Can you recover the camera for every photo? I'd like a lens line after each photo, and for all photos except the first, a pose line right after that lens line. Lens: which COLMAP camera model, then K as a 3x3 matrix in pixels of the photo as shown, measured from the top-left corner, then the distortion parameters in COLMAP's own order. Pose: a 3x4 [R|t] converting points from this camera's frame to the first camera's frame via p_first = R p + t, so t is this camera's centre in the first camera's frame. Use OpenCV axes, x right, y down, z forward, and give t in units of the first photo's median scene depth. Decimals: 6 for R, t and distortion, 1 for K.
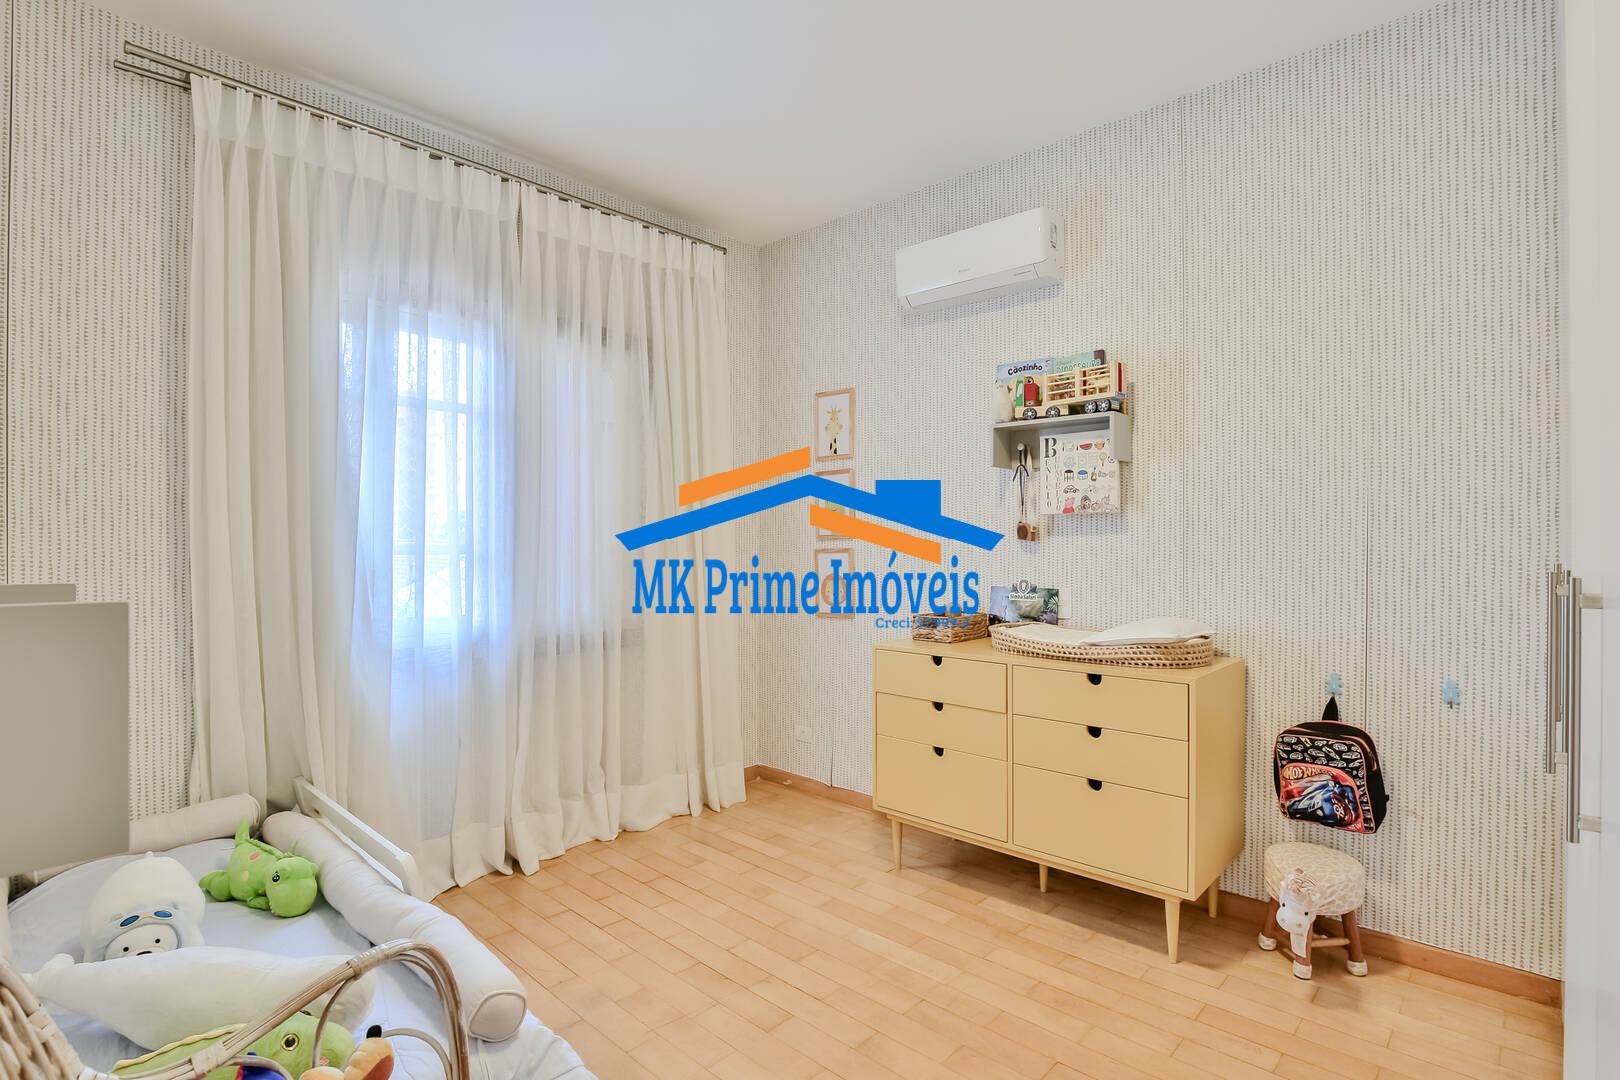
lens RADIAL K [[777.1, 0, 810.0], [0, 777.1, 540.0], [0, 0, 1]] dist [-0.014228, 0.001150]
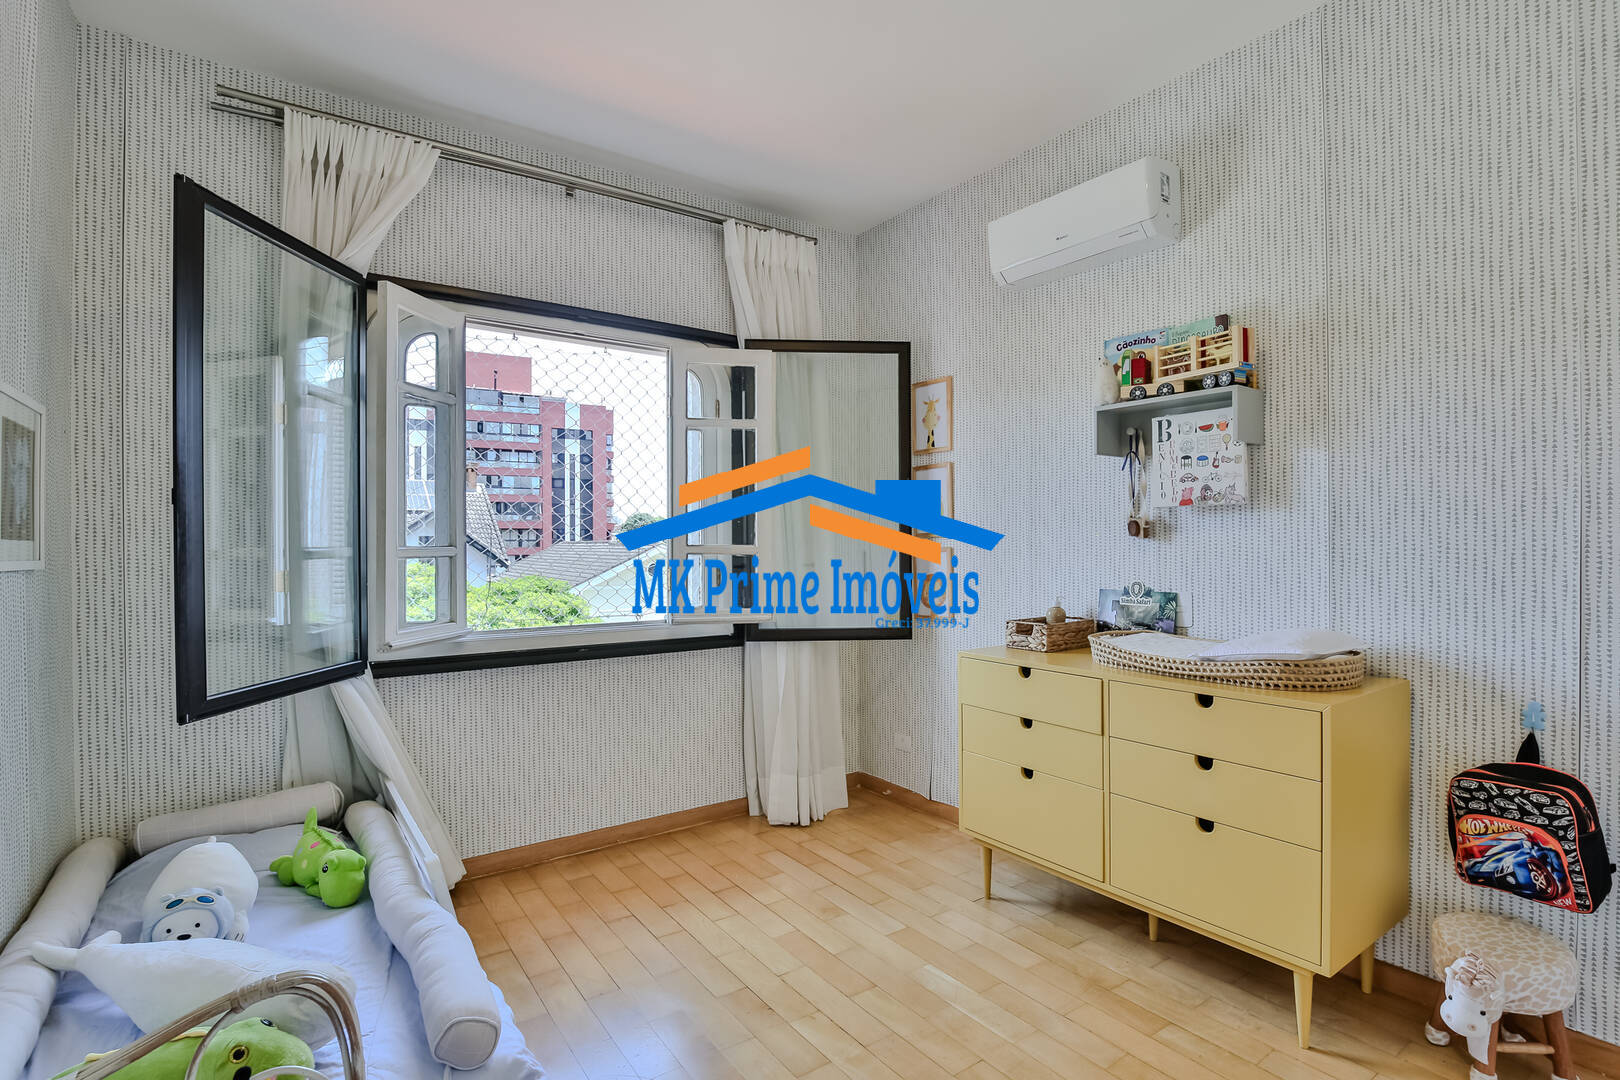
lens RADIAL K [[763.4, 0, 810.0], [0, 763.4, 540.0], [0, 0, 1]] dist [-0.026277, 0.007654]
pose [[0.979307, -0.007011, -0.202258, 0.110397], [0.007230, 0.999974, 0.000346, 0.000722], [0.202250, -0.001801, 0.979332, 0.100672]]
